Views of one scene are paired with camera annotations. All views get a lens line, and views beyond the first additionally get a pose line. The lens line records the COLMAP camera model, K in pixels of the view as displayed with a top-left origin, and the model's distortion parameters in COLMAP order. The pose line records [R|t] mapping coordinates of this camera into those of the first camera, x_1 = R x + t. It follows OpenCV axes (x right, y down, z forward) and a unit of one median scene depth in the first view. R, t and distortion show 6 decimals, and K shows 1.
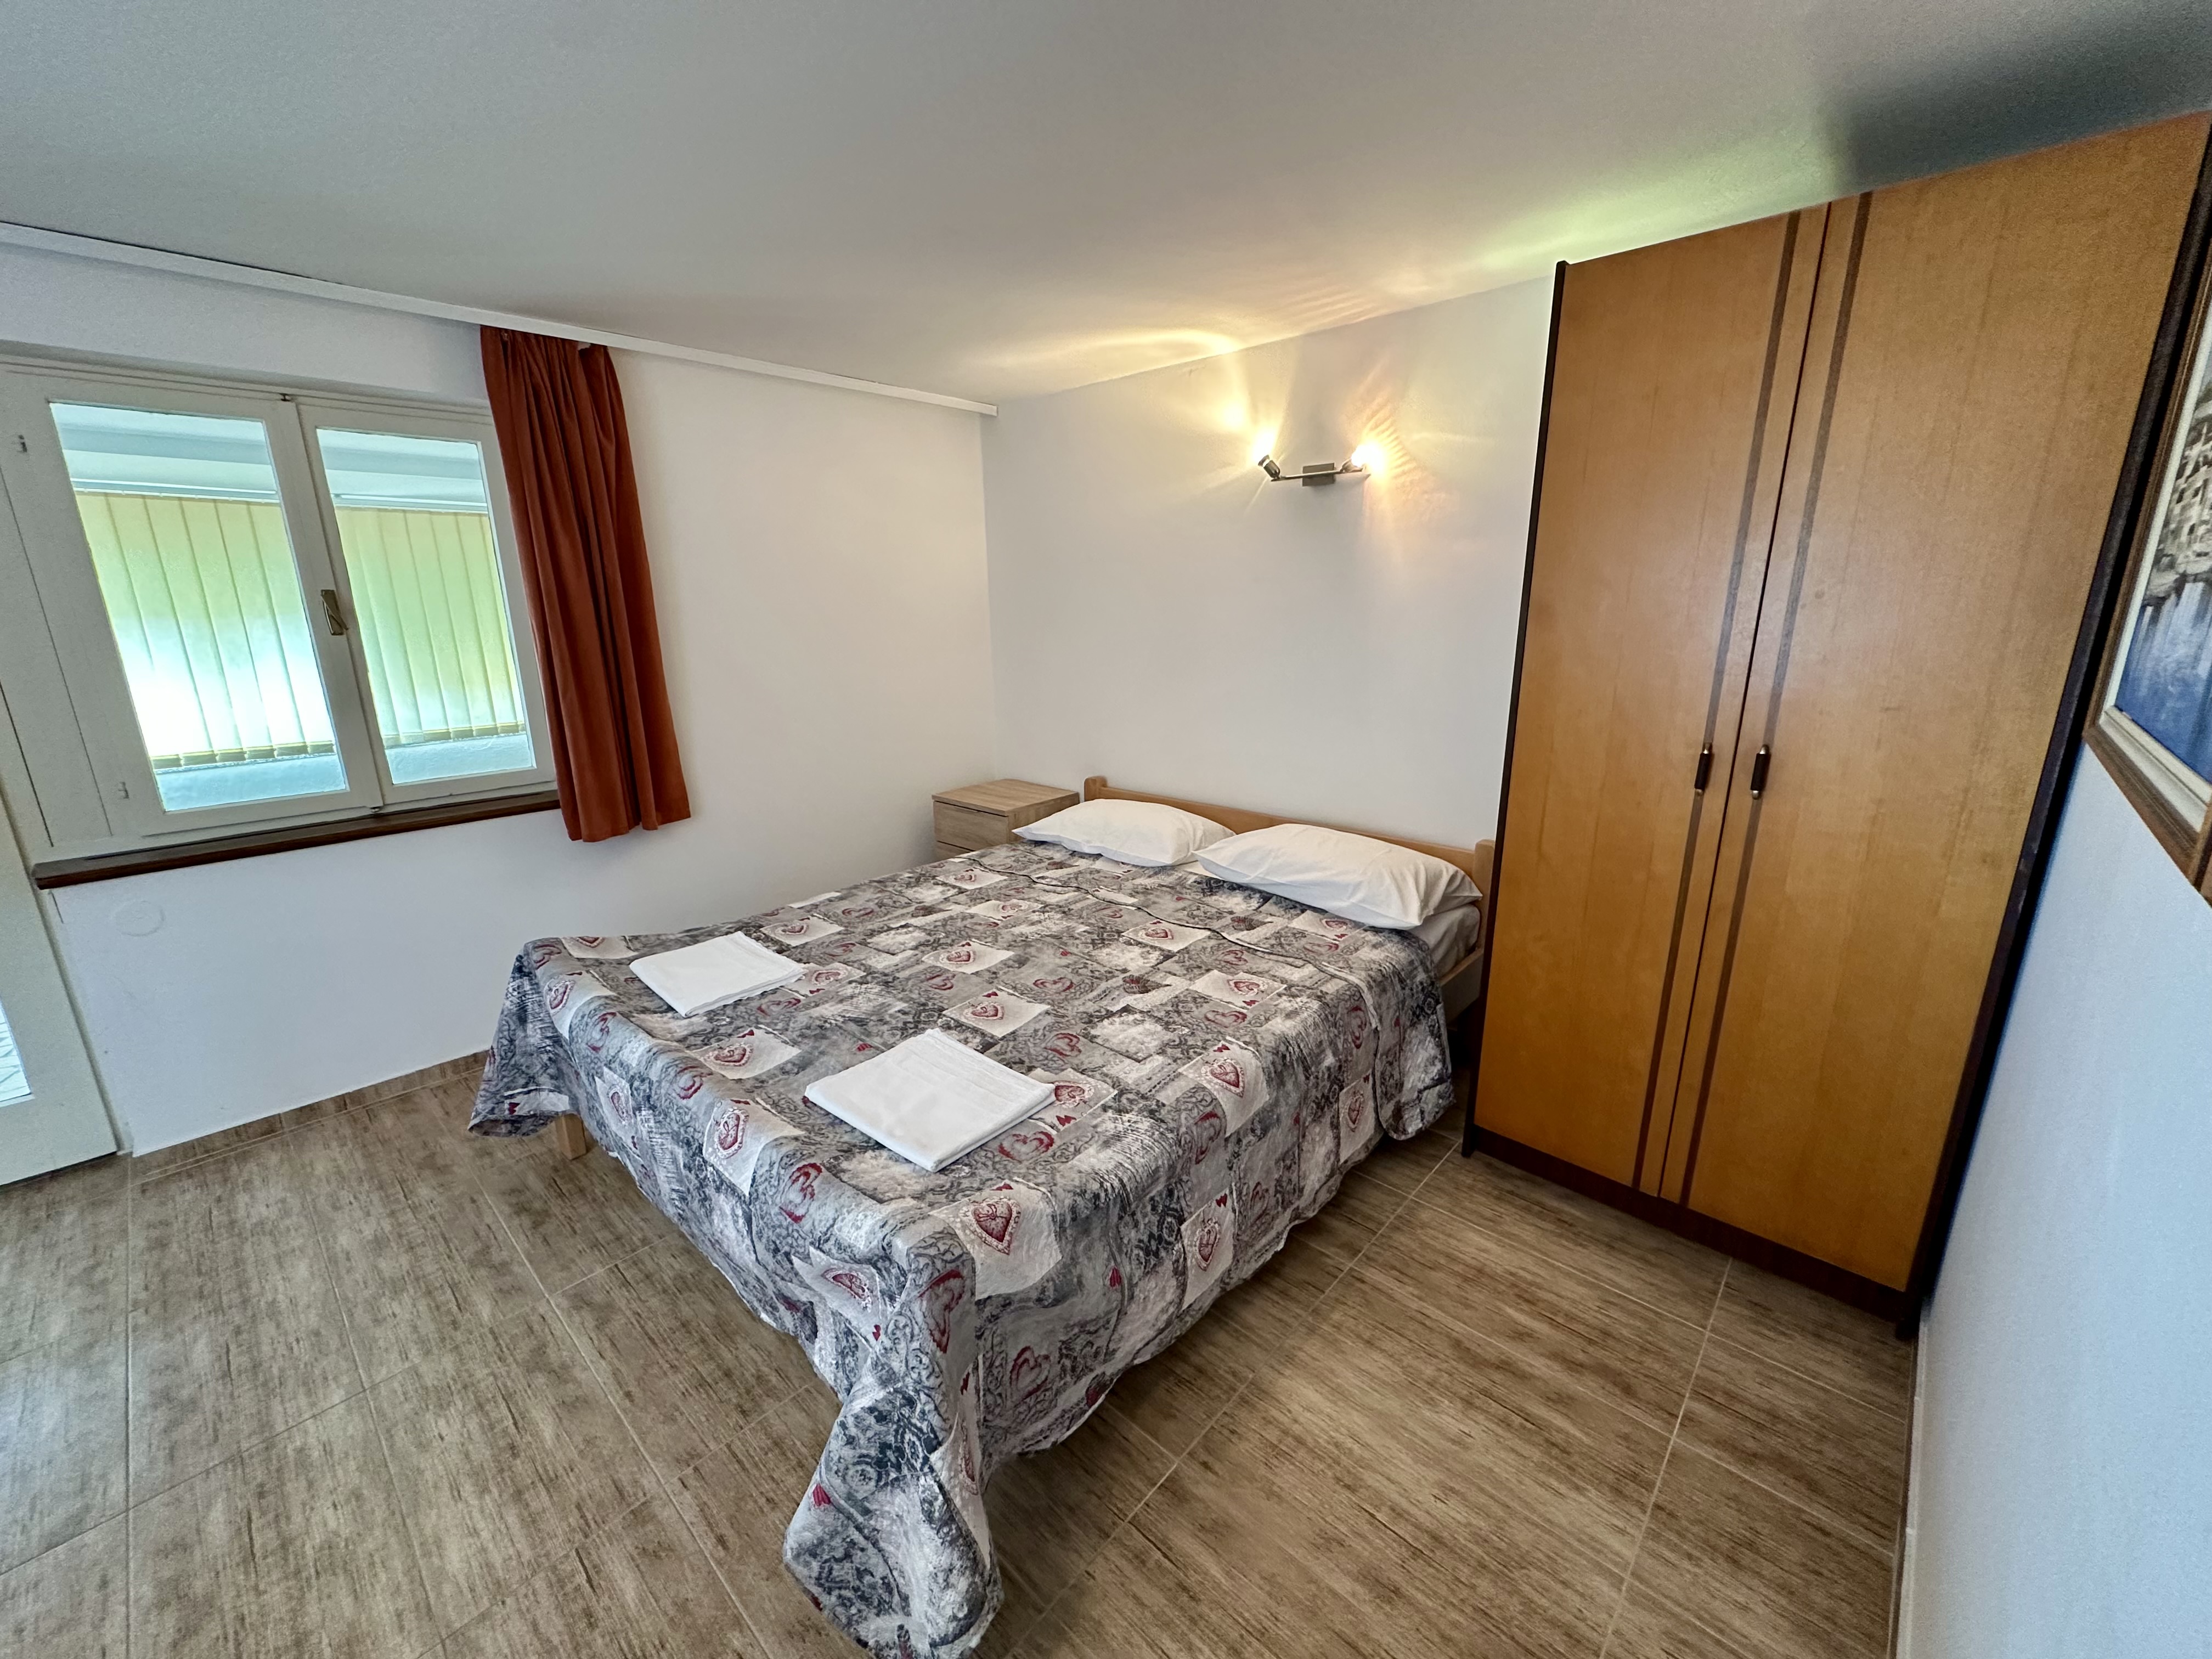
lens RADIAL K [[882.7, 0, 1104.4], [0, 882.7, 825.9], [0, 0, 1]] dist [-0.001327, 0.000178]
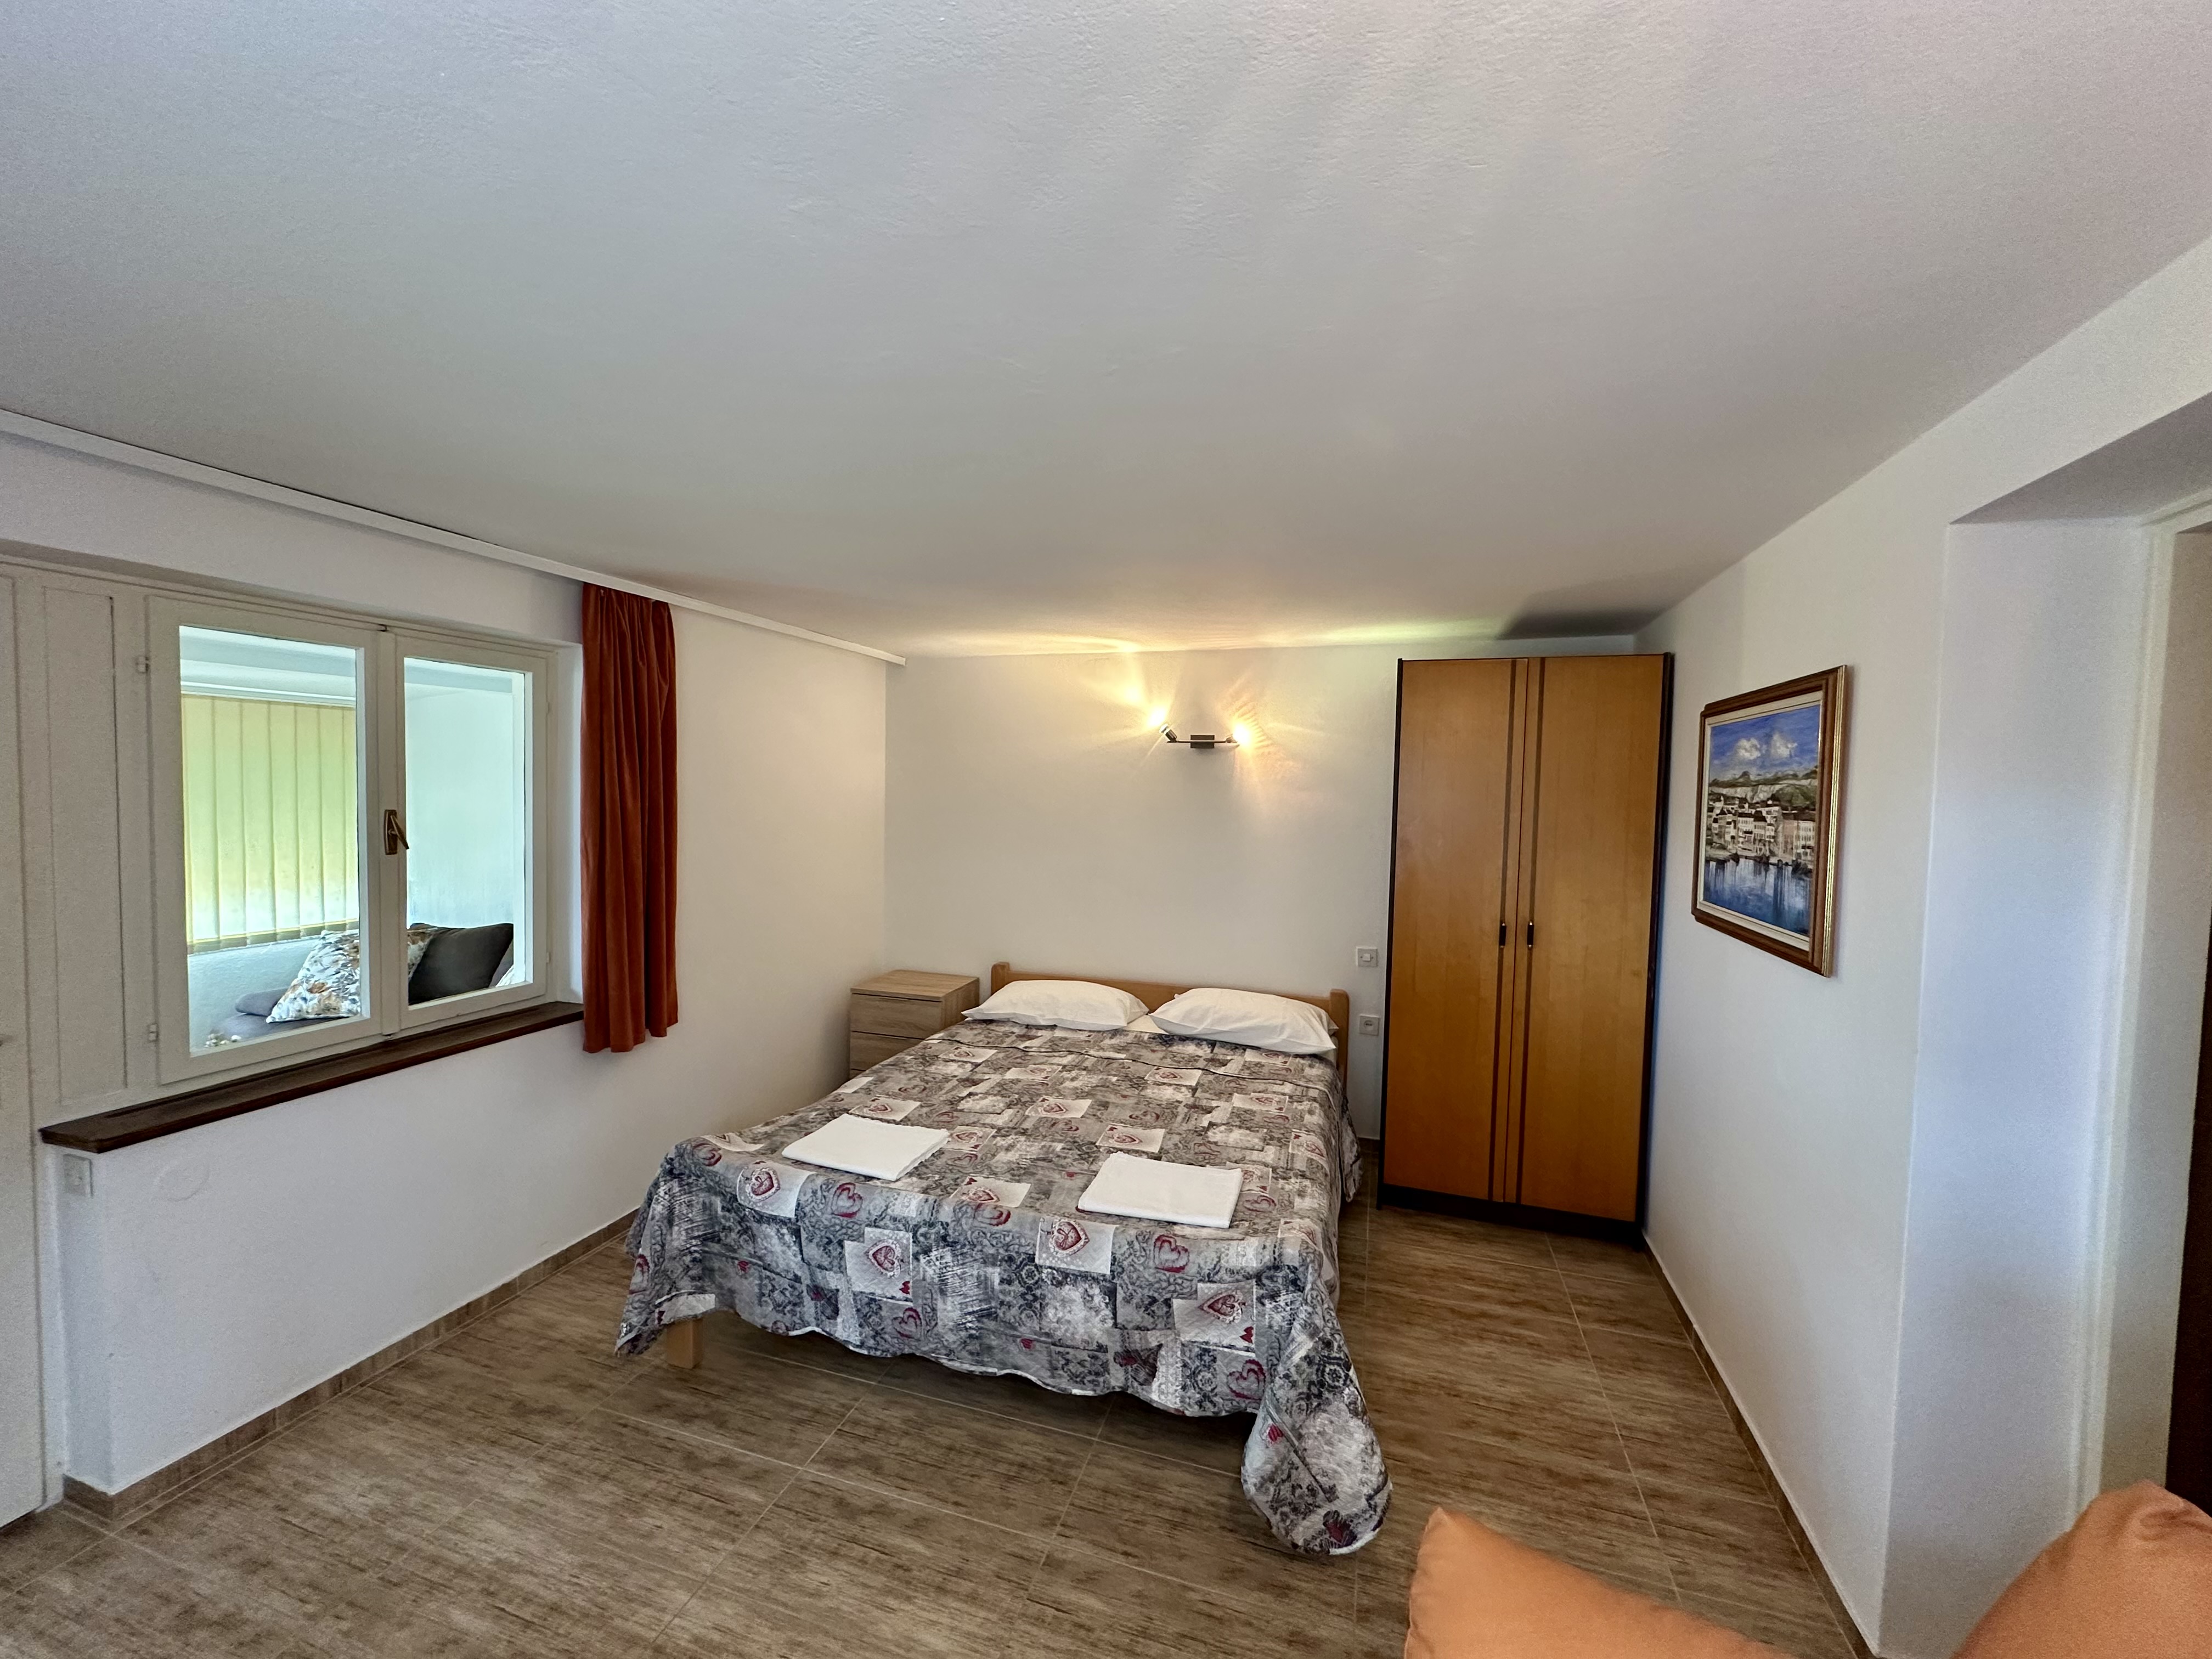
lens RADIAL K [[882.7, 0, 1104.4], [0, 882.7, 825.9], [0, 0, 1]] dist [-0.001327, 0.000178]
pose [[0.903967, 0.011603, 0.427445, -0.613183], [0.076667, 0.979035, -0.188713, -0.002746], [-0.420673, 0.203362, 0.884126, -0.215652]]
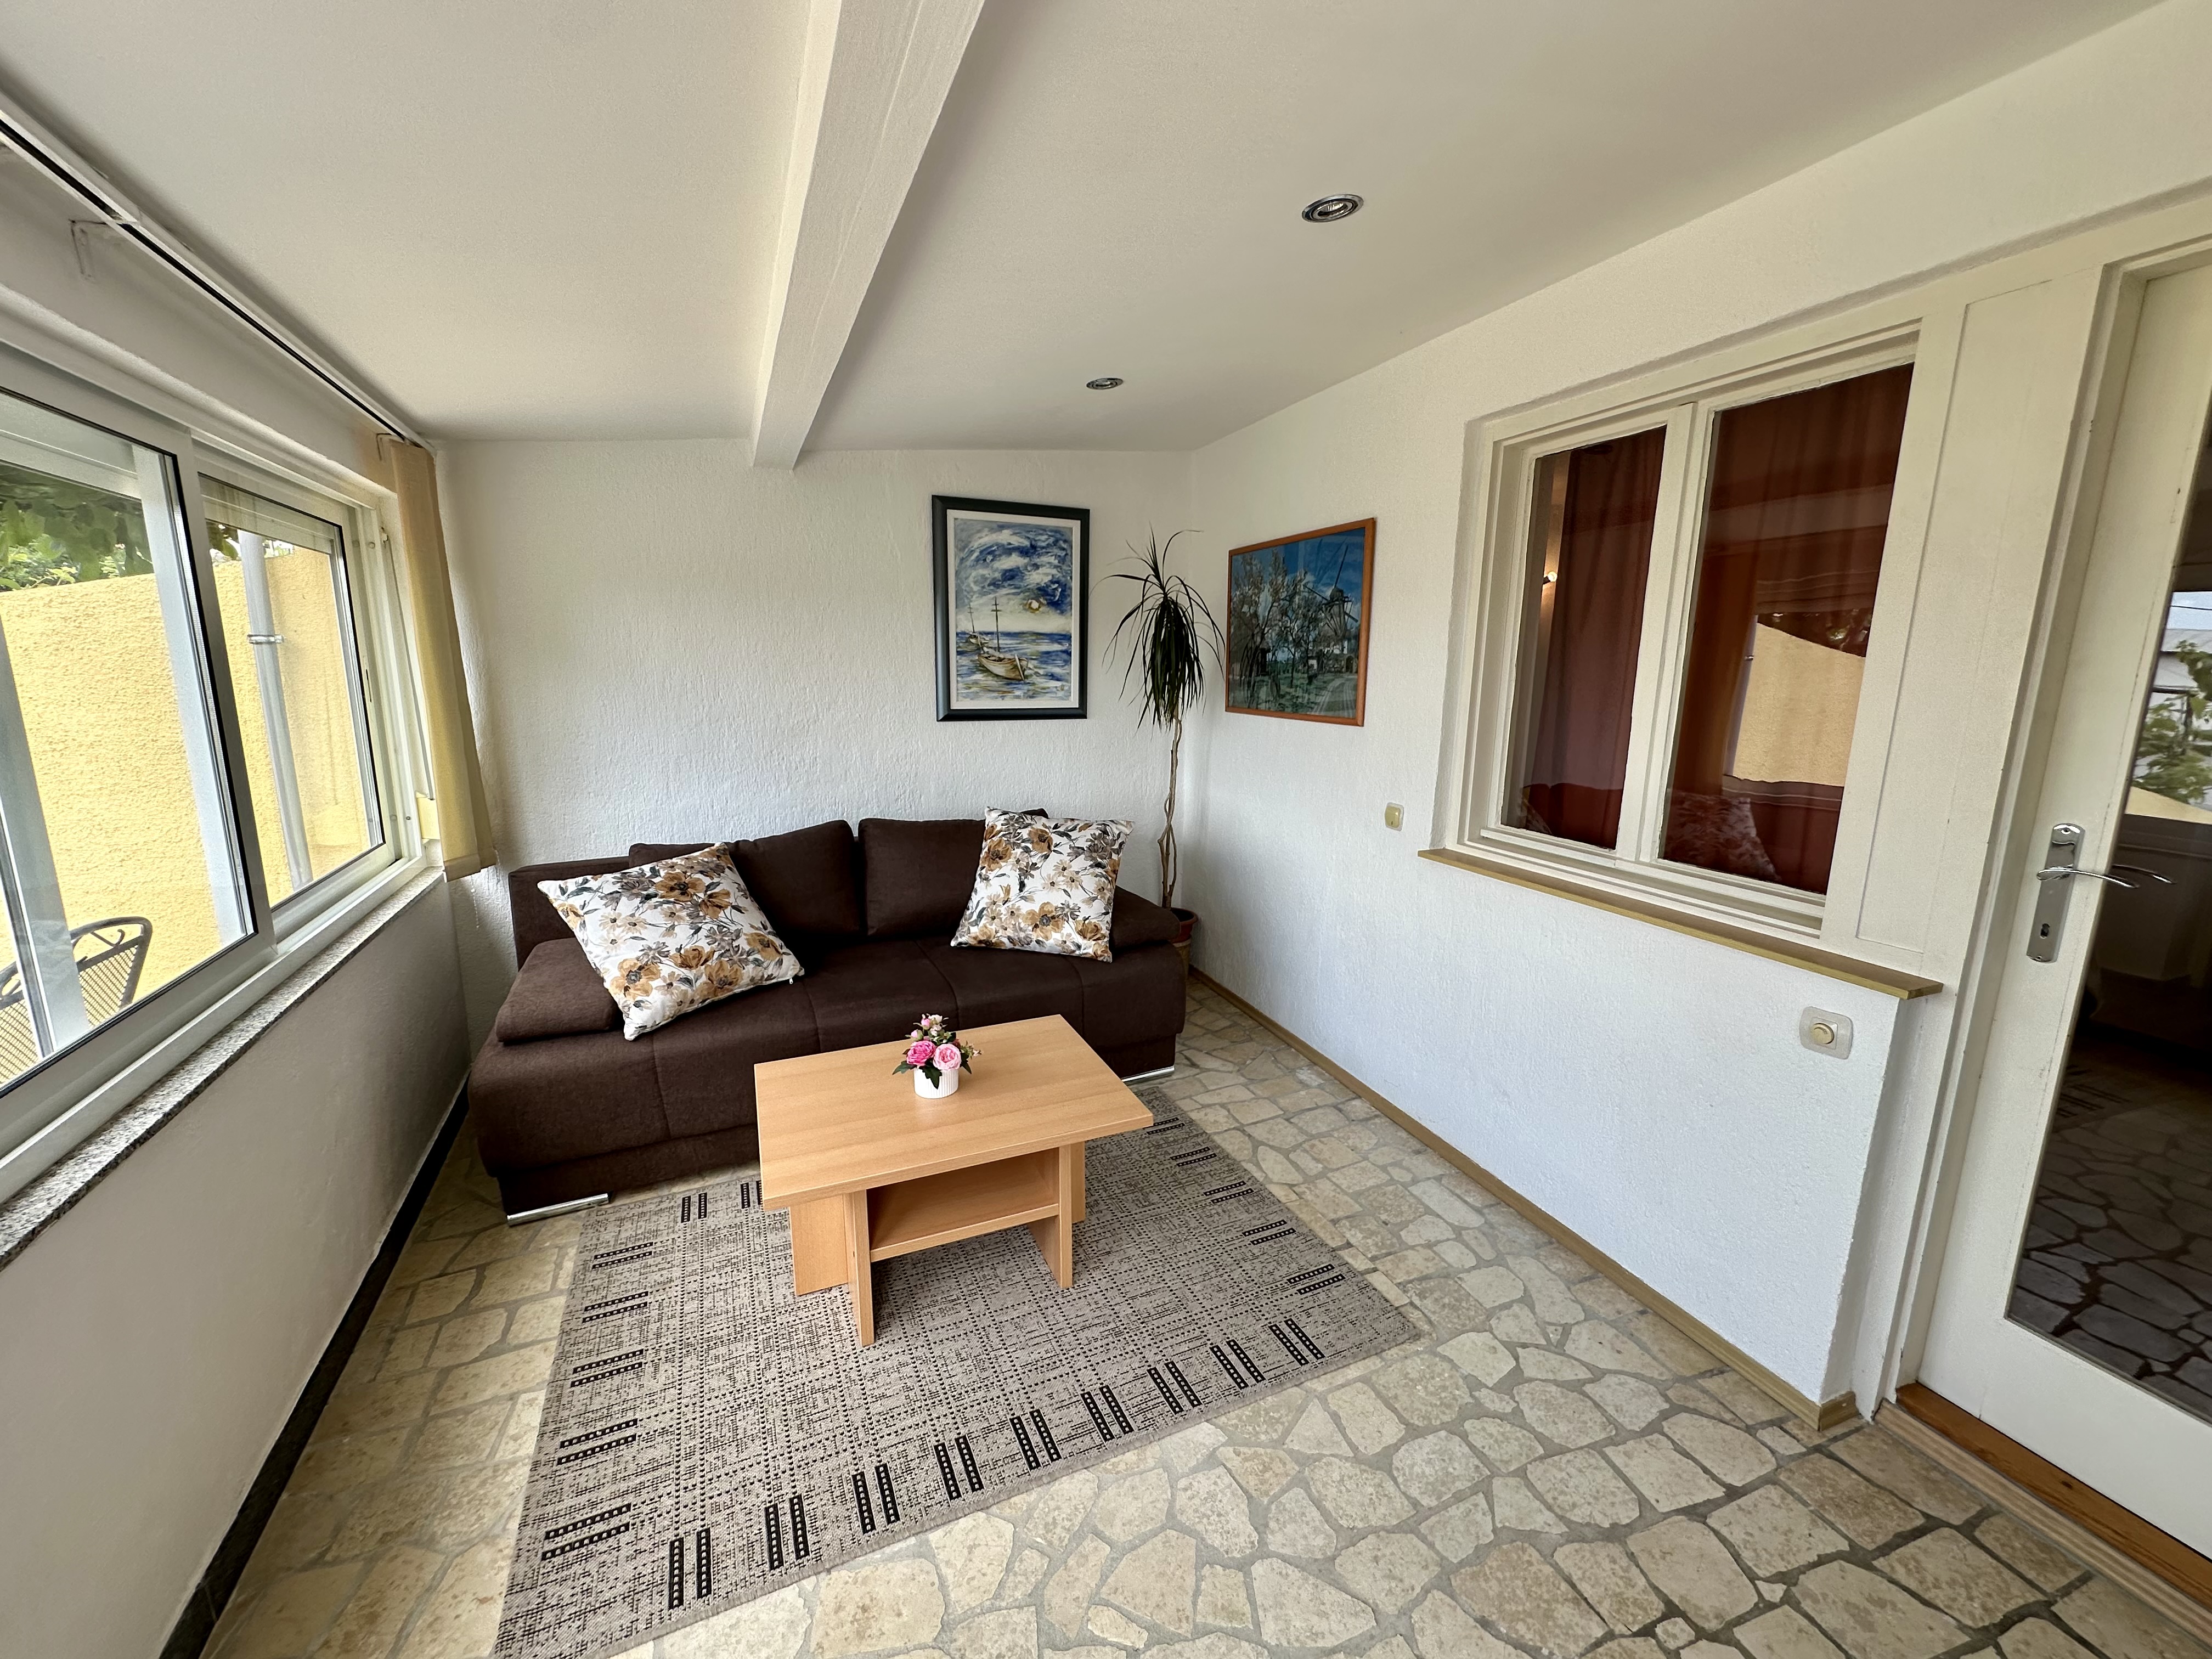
lens RADIAL K [[882.7, 0, 1104.4], [0, 882.7, 825.9], [0, 0, 1]] dist [-0.001327, 0.000178]
pose [[0.419084, -0.151743, 0.895178, -1.999207], [0.212879, 0.974875, 0.065591, -0.259459], [-0.882639, 0.163076, 0.440857, 1.211269]]
